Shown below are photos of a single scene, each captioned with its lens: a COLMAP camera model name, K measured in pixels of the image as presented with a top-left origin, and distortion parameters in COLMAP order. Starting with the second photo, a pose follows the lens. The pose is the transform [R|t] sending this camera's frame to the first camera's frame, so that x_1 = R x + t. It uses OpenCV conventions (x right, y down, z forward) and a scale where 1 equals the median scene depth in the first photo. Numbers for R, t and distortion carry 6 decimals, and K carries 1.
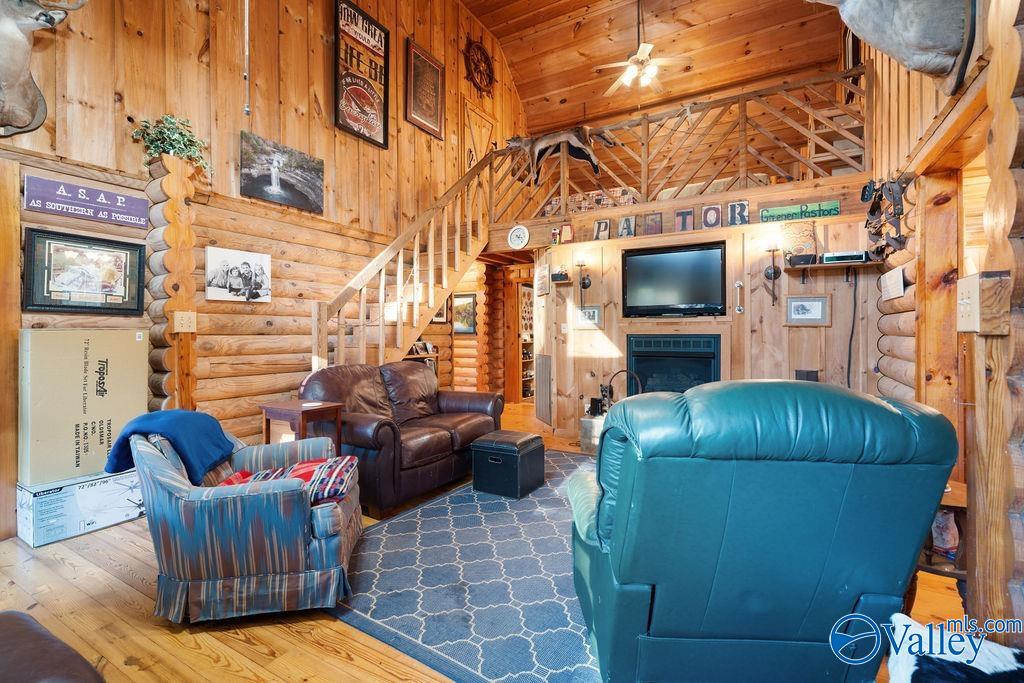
lens RADIAL K [[464.5, 0, 511.4], [0, 464.5, 336.6], [0, 0, 1]] dist [-0.004008, 0.000502]
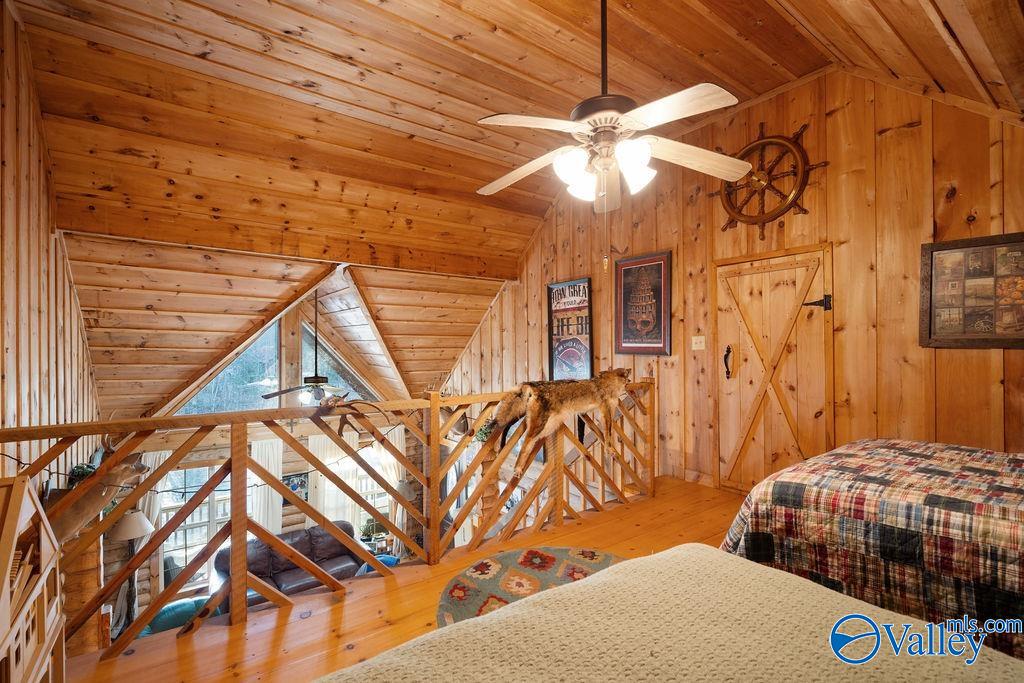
lens RADIAL K [[464.5, 0, 515.7], [0, 464.5, 345.0], [0, 0, 1]] dist [-0.004008, 0.000502]
pose [[-0.410069, 0.001426, -0.912053, 0.856854], [-0.000386, 0.999998, 0.001737, -0.631015], [0.912054, 0.001064, -0.410068, 1.541958]]
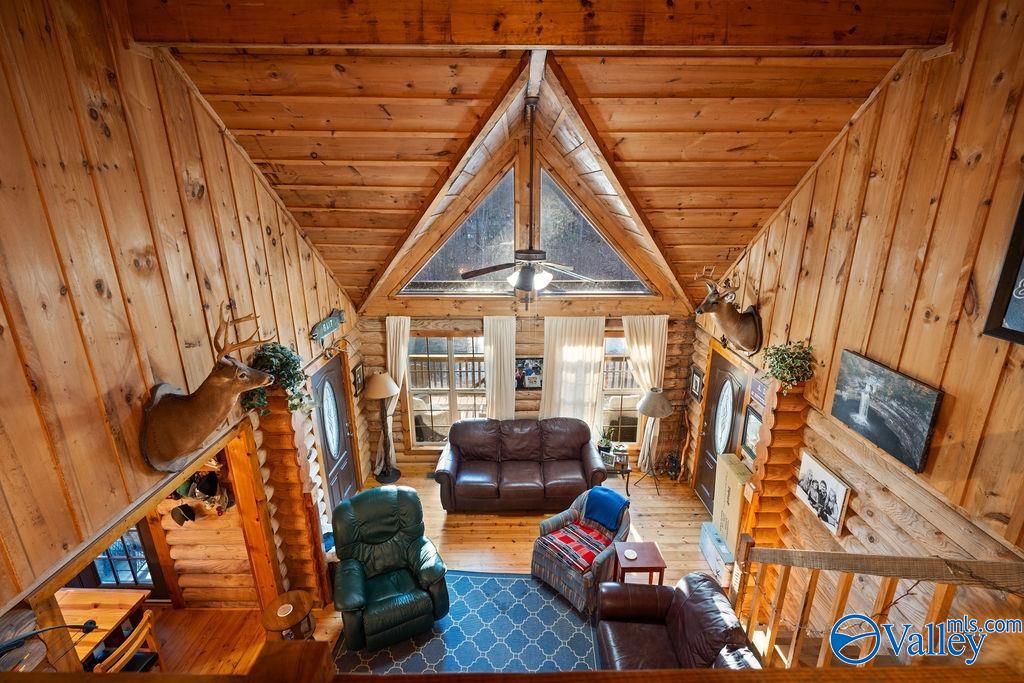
lens RADIAL K [[464.5, 0, 511.9], [0, 464.5, 341.2], [0, 0, 1]] dist [-0.004008, 0.000502]
pose [[-0.871209, 0.156251, -0.465382, 0.333127], [0.005884, 0.951250, 0.308366, -0.655185], [0.490877, 0.265913, -0.829657, 1.263624]]
